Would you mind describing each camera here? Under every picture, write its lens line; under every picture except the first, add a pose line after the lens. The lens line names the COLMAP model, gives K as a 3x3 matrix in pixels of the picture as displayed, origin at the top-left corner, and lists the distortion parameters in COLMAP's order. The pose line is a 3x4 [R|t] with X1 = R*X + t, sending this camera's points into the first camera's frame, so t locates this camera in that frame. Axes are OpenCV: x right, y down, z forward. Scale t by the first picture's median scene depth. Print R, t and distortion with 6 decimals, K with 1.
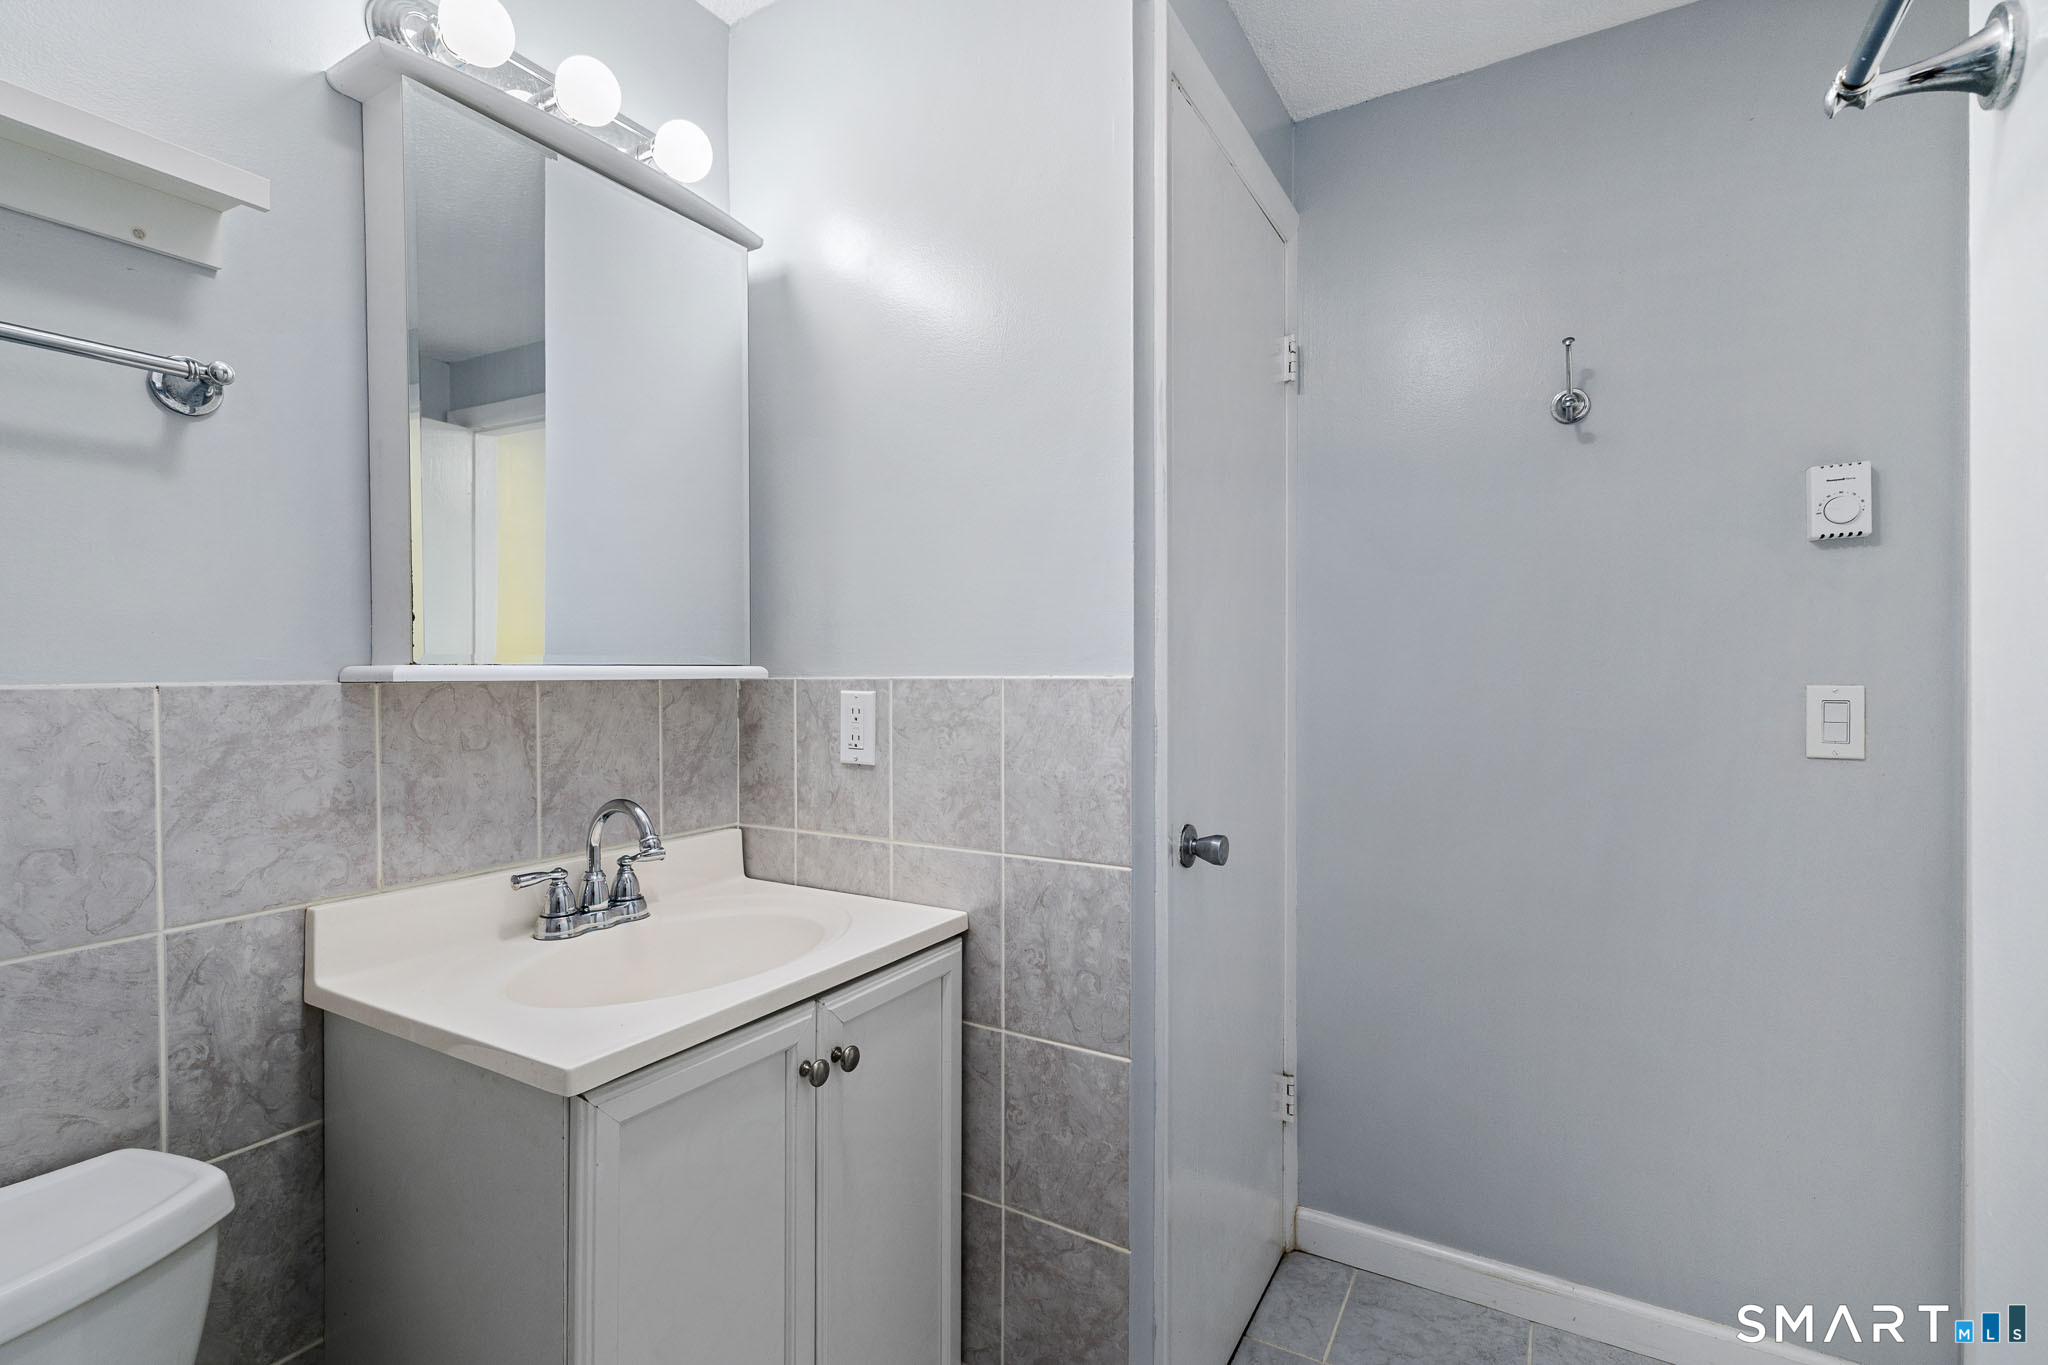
lens RADIAL K [[918.9, 0, 1021.7], [0, 918.9, 668.7], [0, 0, 1]] dist [0.001075, -0.000171]
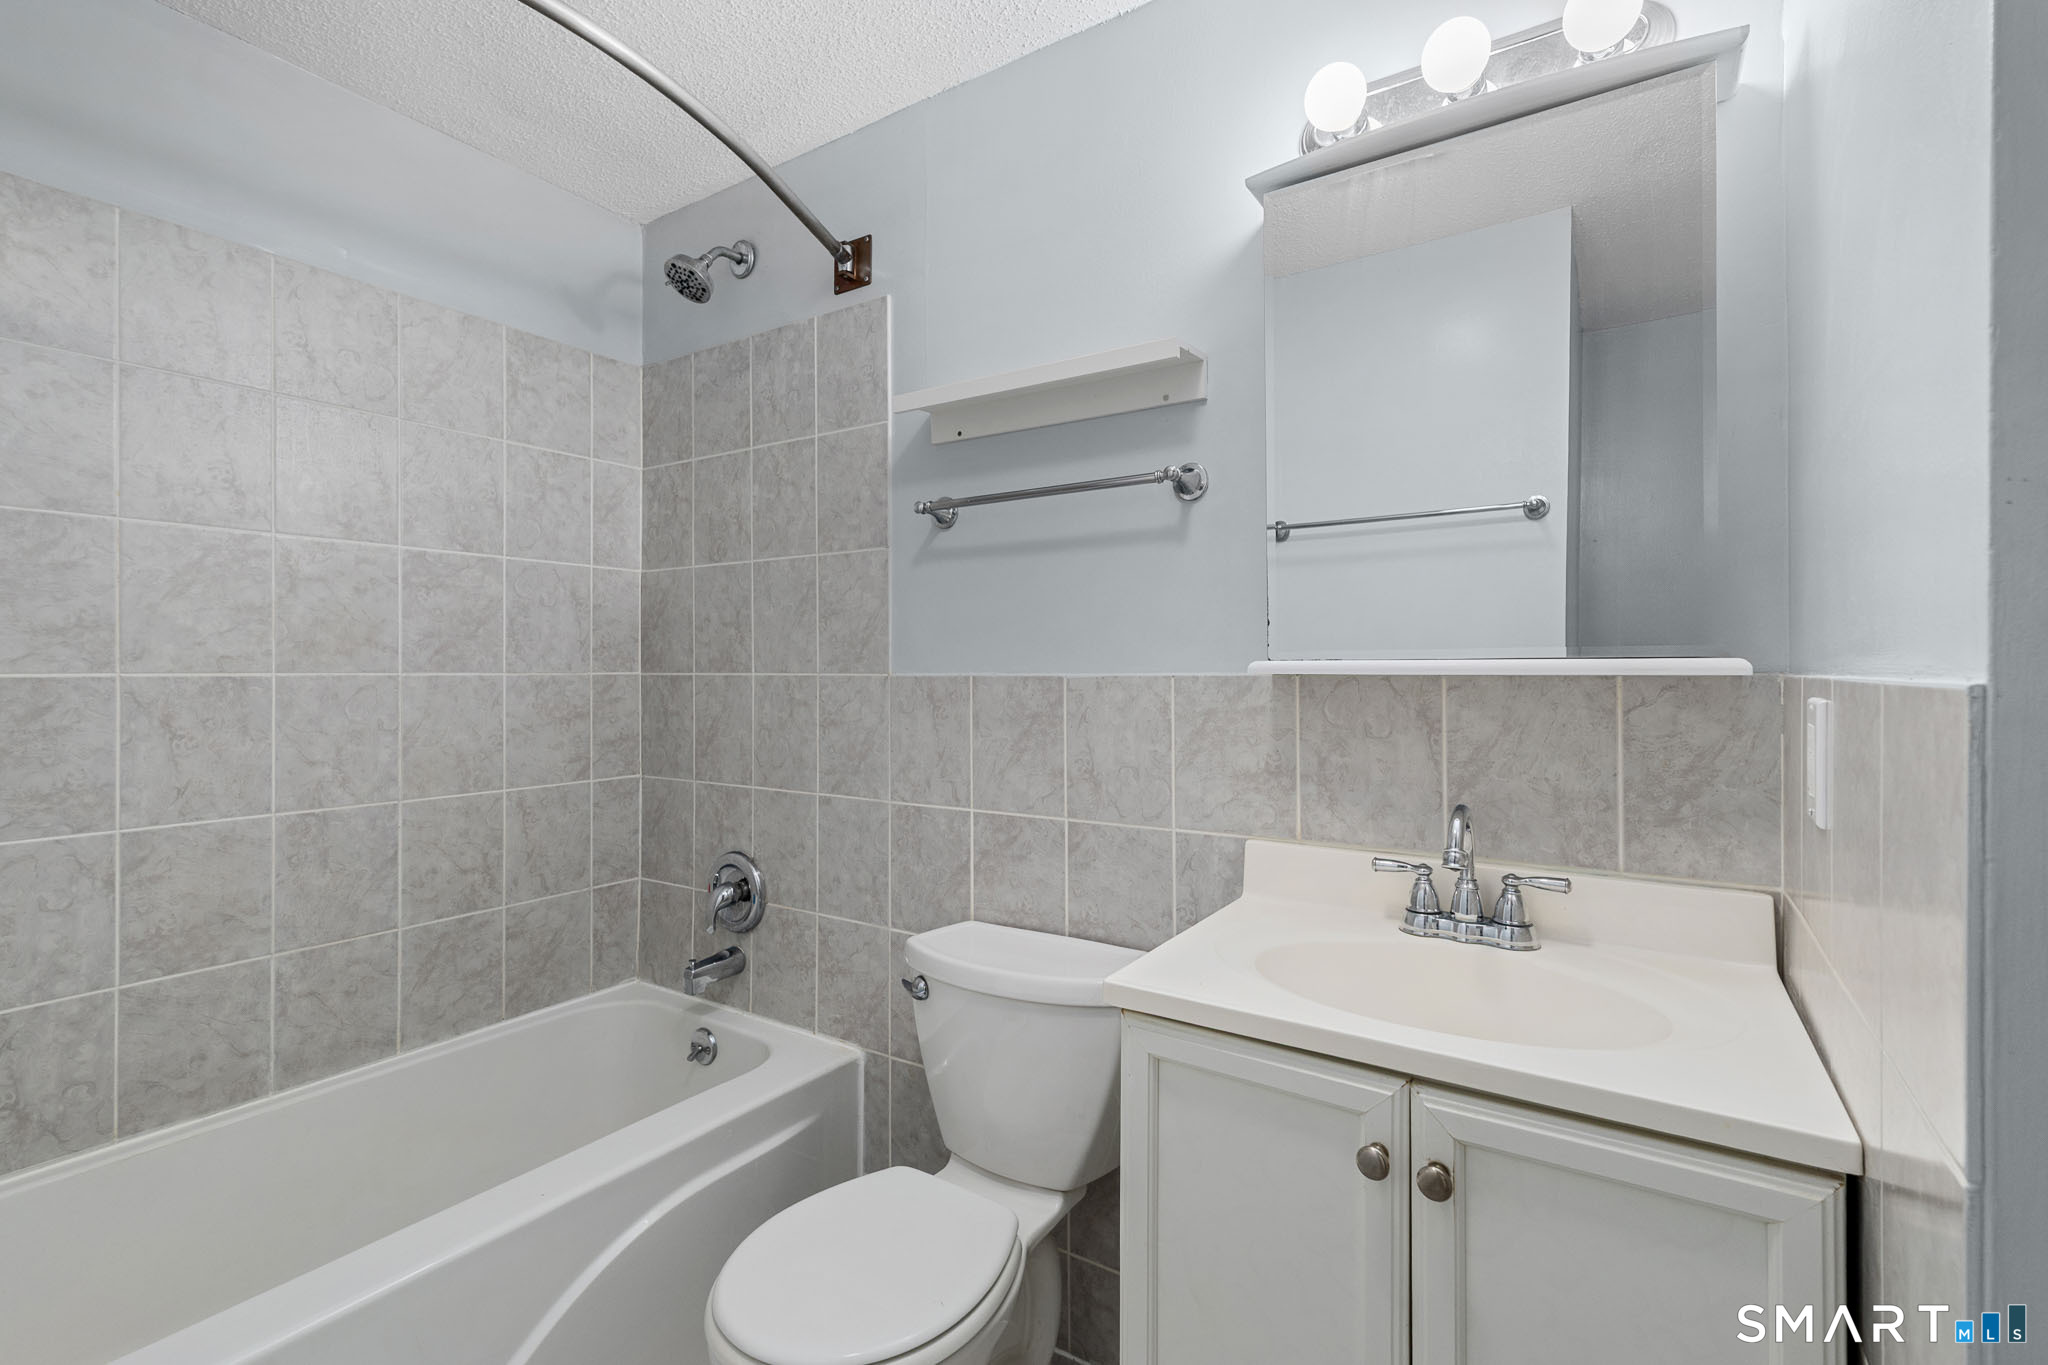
lens RADIAL K [[918.9, 0, 1021.7], [0, 918.9, 668.7], [0, 0, 1]] dist [0.001075, -0.000171]
pose [[-0.045309, 0.004351, -0.998964, 0.550854], [0.006068, 0.999973, 0.004080, -0.000402], [0.998955, -0.005877, -0.045335, 0.667922]]
